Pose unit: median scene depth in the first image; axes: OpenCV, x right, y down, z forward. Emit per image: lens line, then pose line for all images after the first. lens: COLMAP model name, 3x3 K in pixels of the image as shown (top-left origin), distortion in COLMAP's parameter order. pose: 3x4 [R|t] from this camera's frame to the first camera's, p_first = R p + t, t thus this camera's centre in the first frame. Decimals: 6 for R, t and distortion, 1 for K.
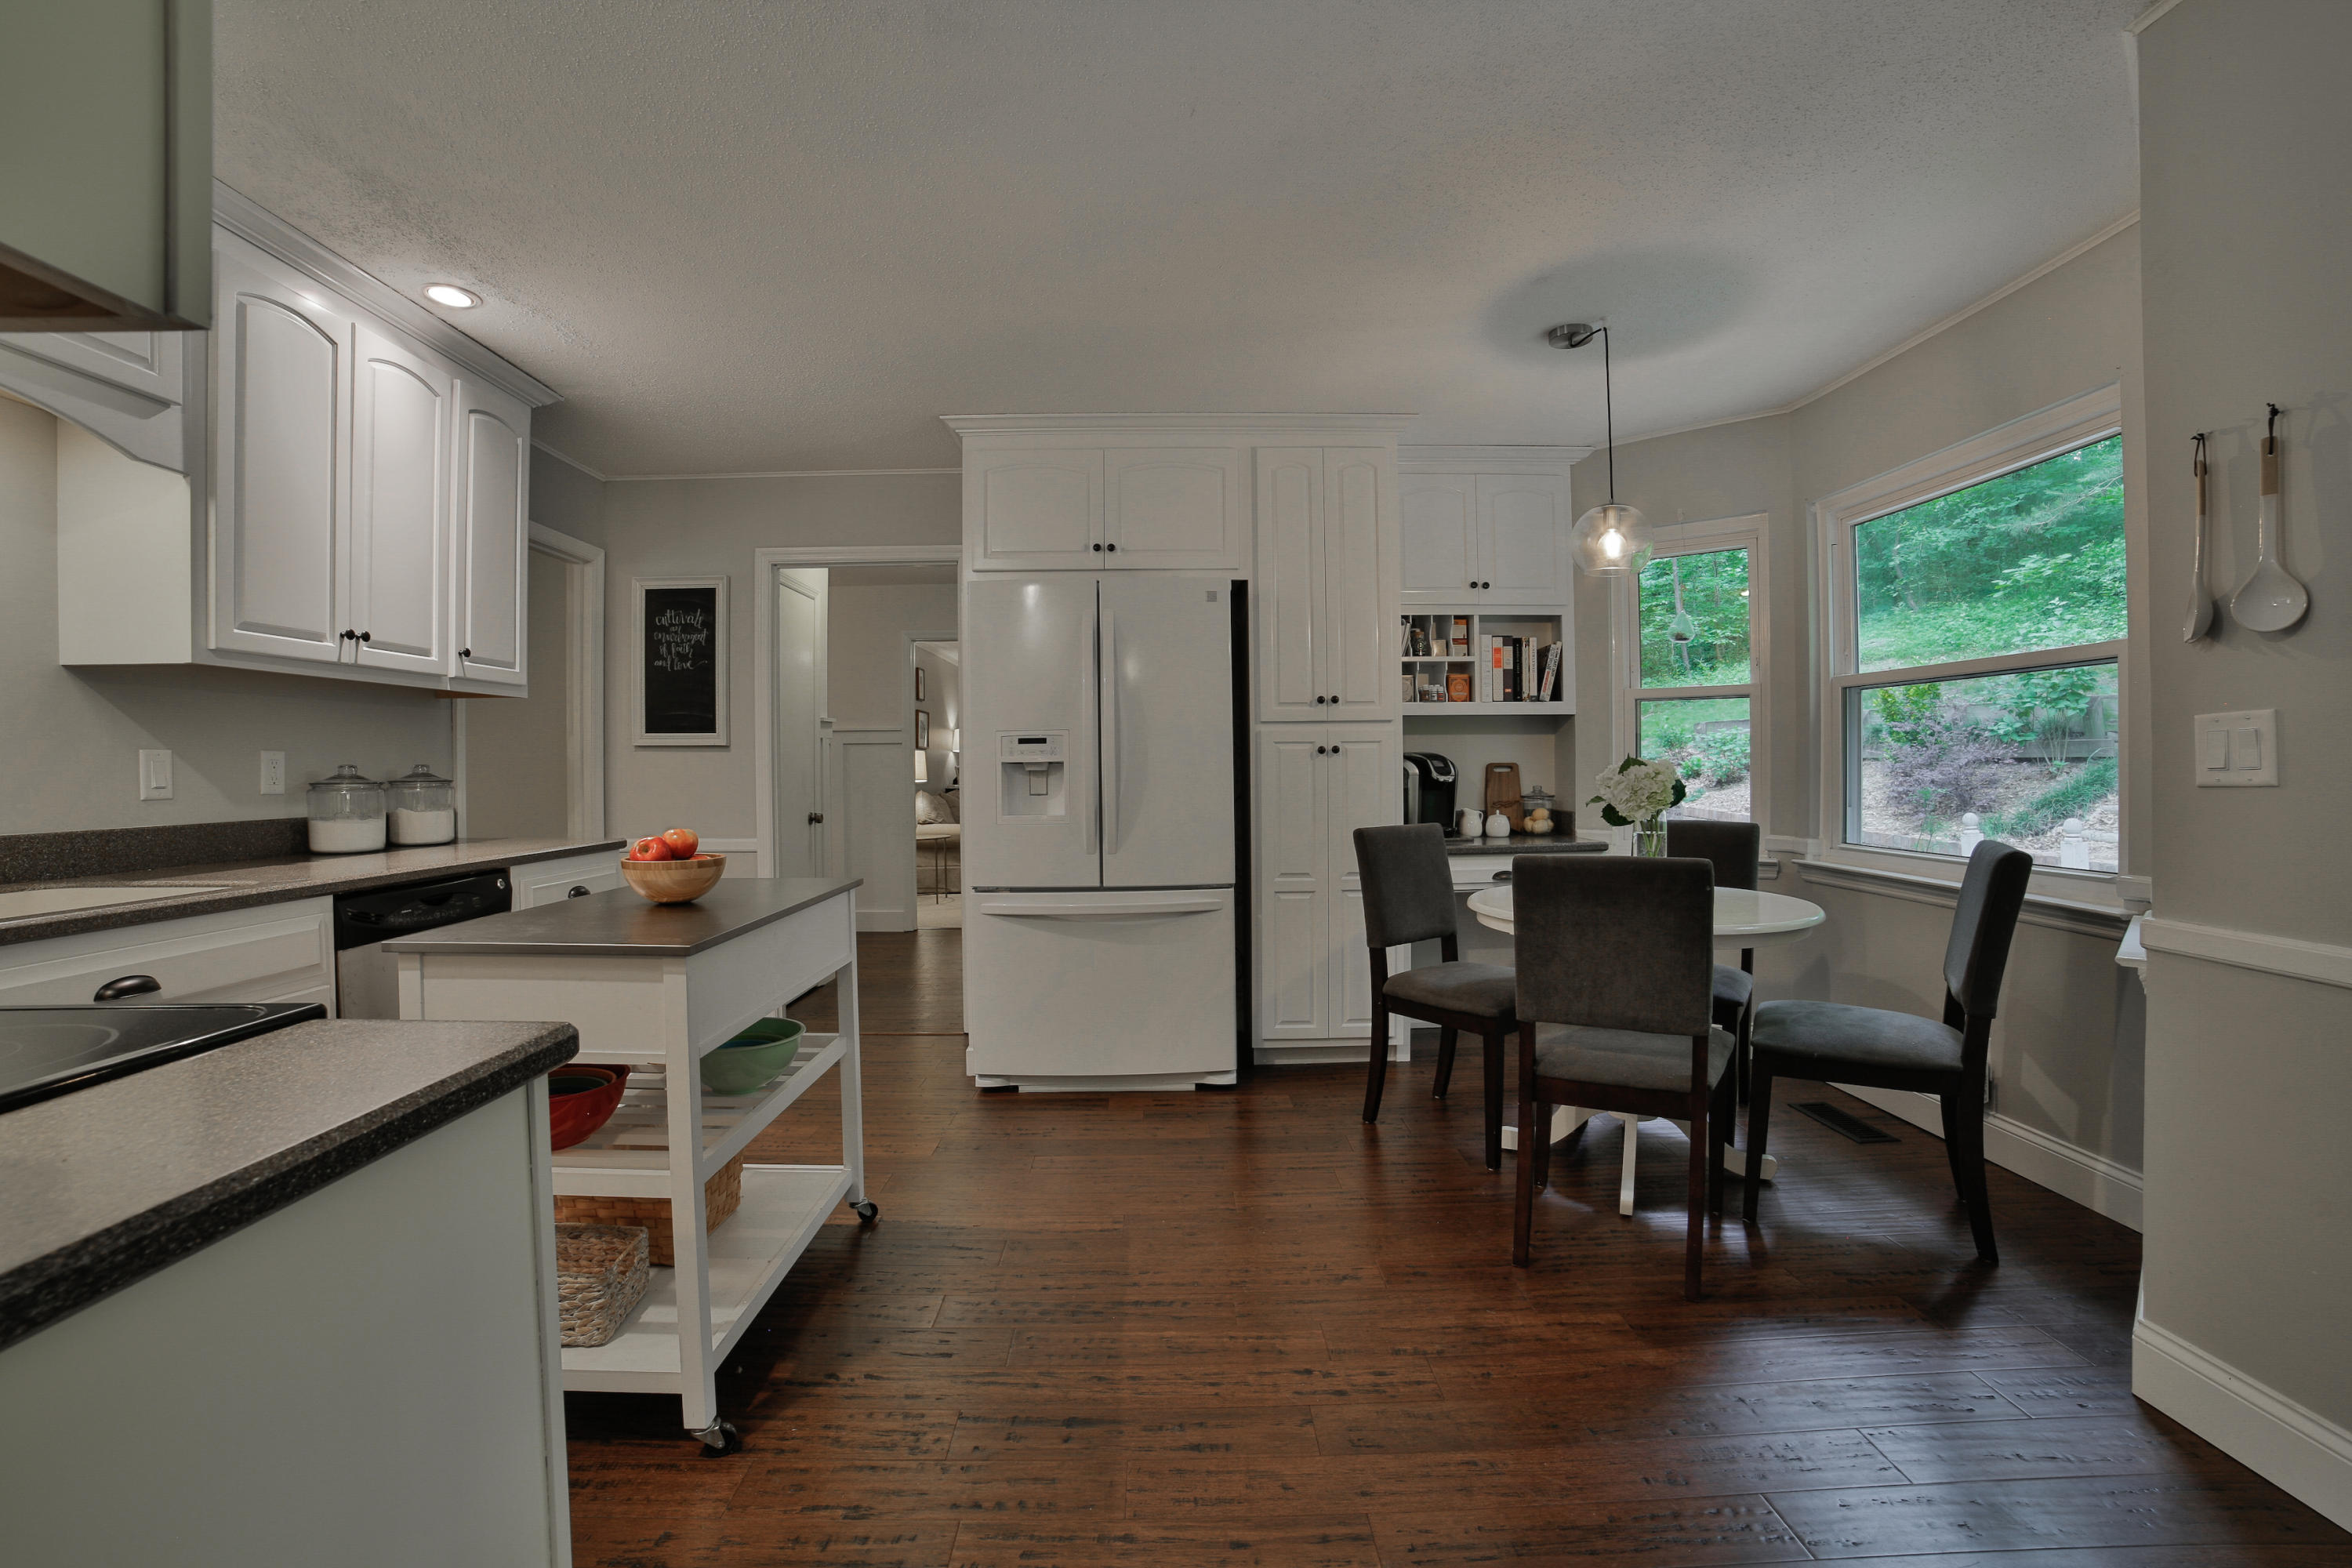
lens RADIAL K [[1000.3, 0, 1176.0], [0, 1000.3, 784.0], [0, 0, 1]] dist [-0.090333, 0.000028]
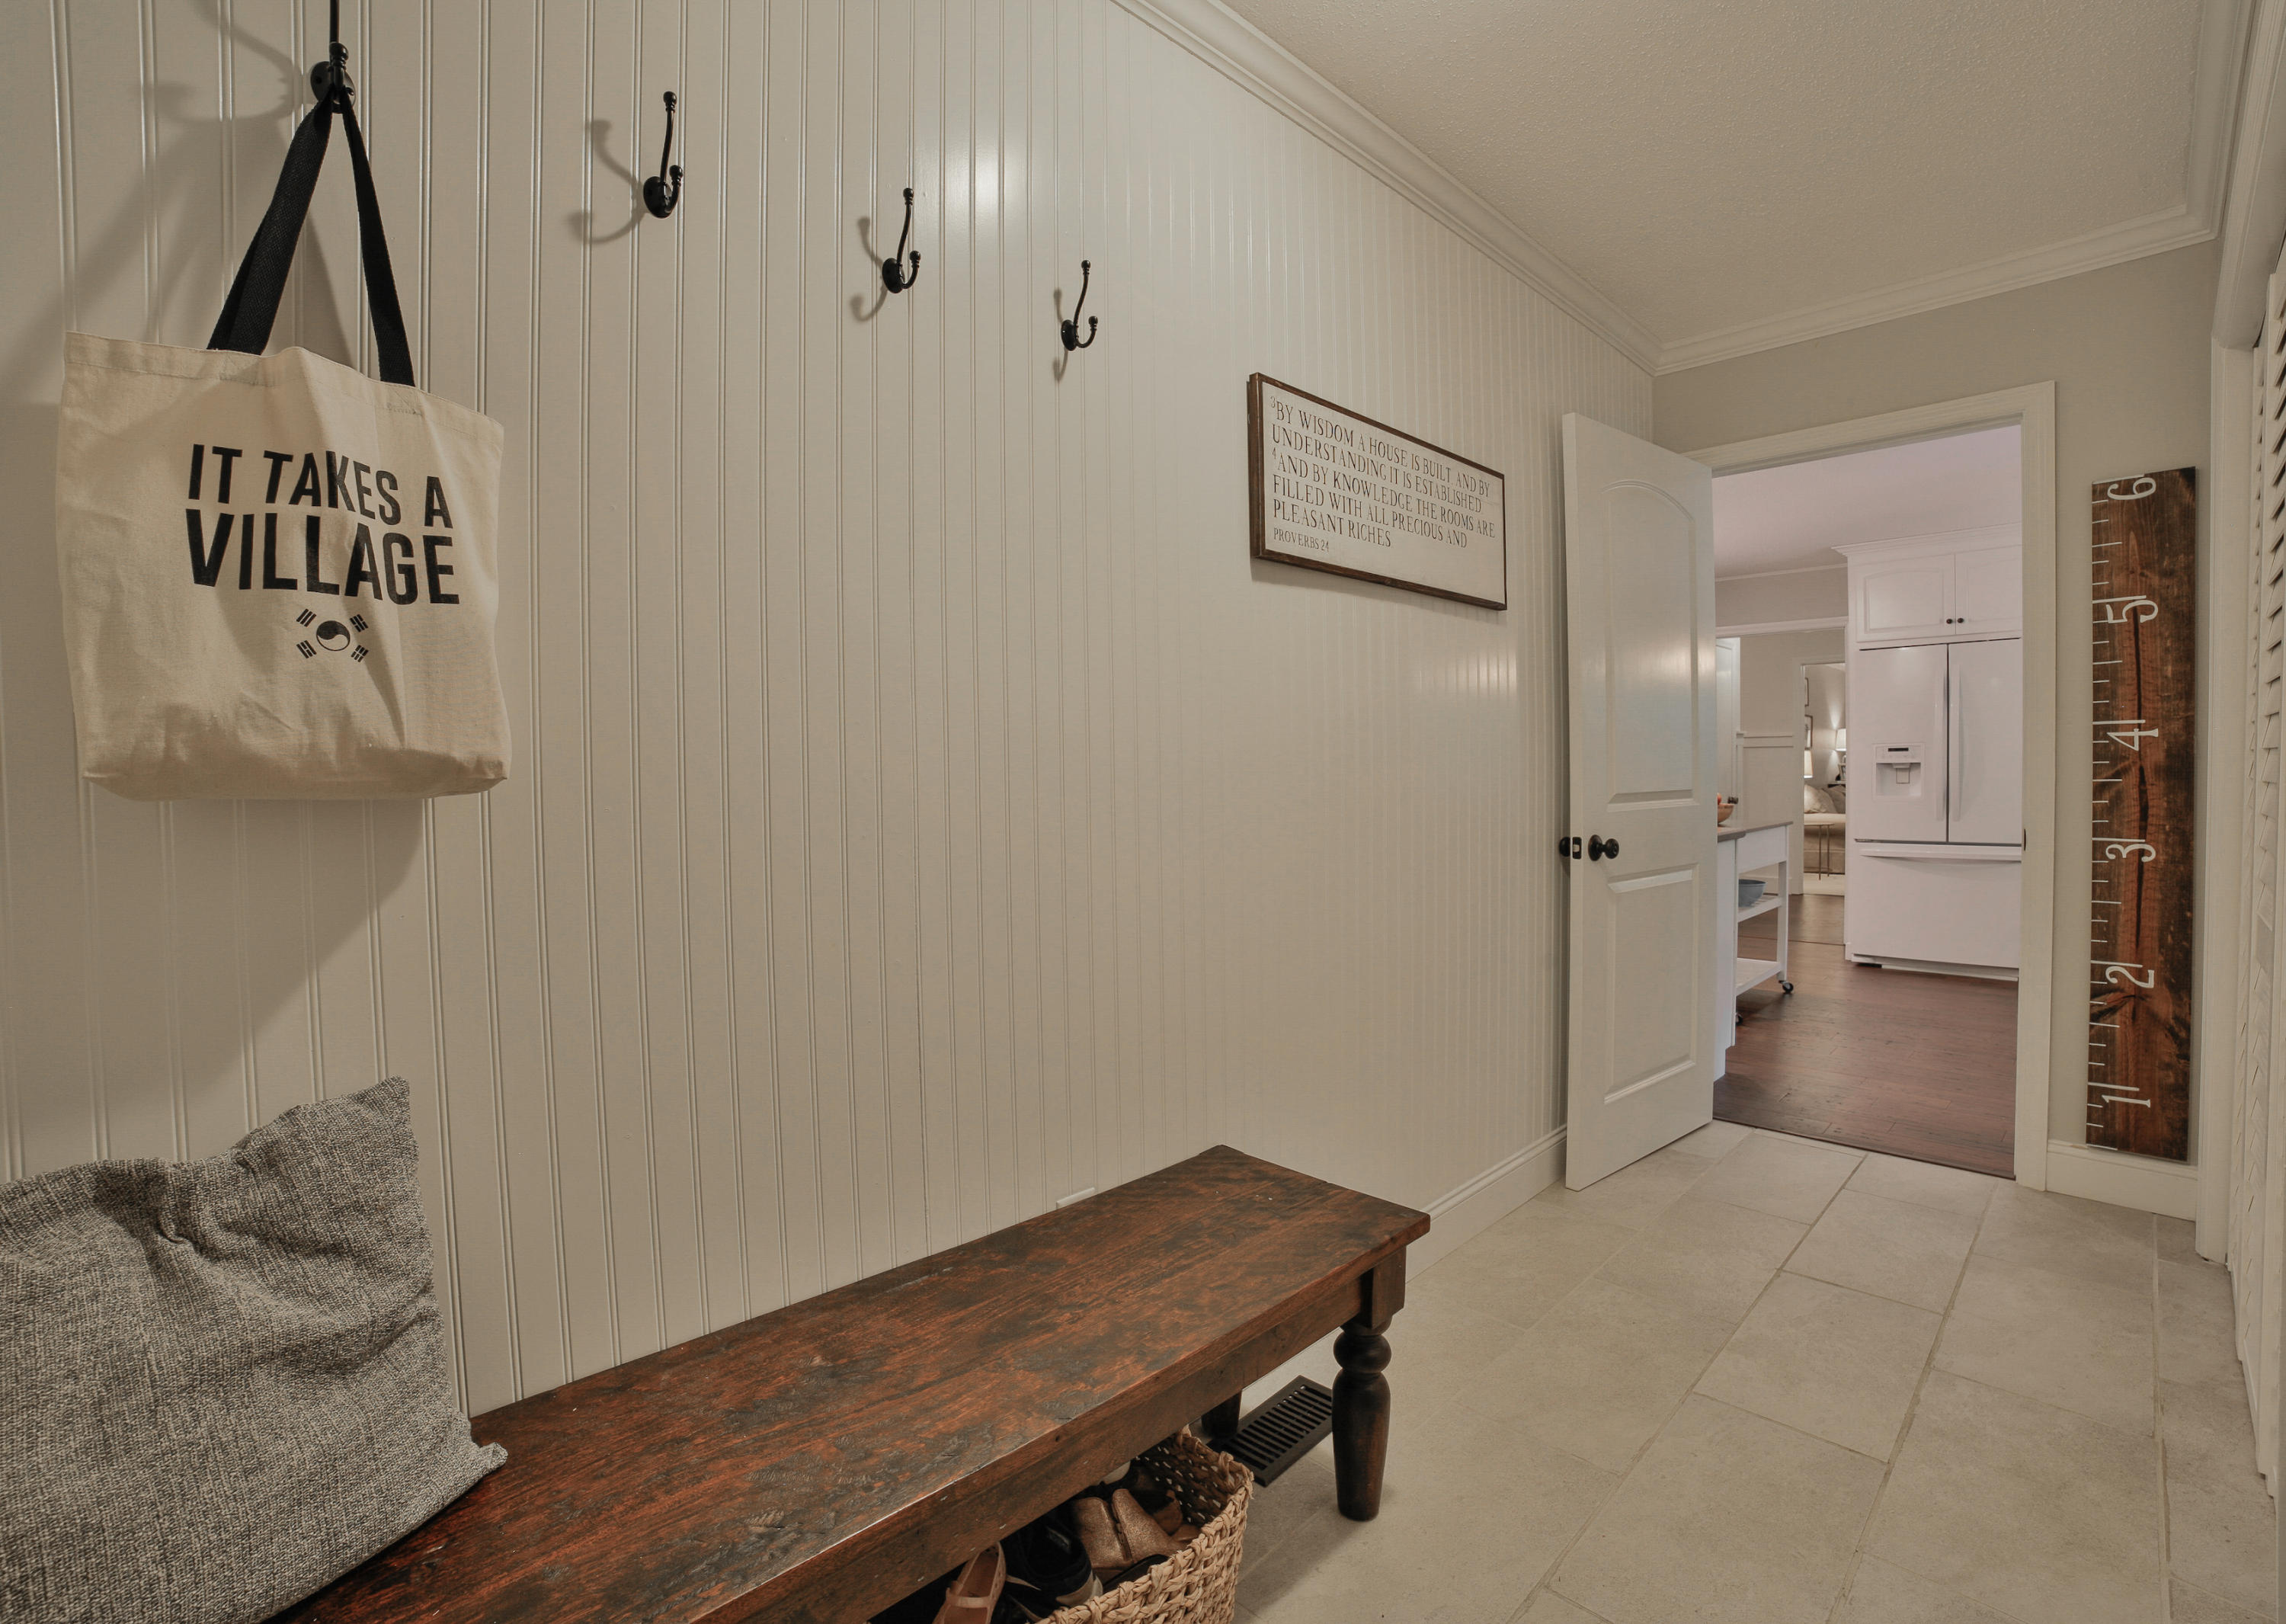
lens RADIAL K [[1046.4, 0, 1139.5], [0, 1046.4, 778.5], [0, 0, 1]] dist [-0.048251, 0.000269]
pose [[0.684925, 0.011353, -0.728525, 0.159959], [-0.014278, 0.999896, 0.002158, 0.013056], [0.728474, 0.008923, 0.685015, -0.754552]]
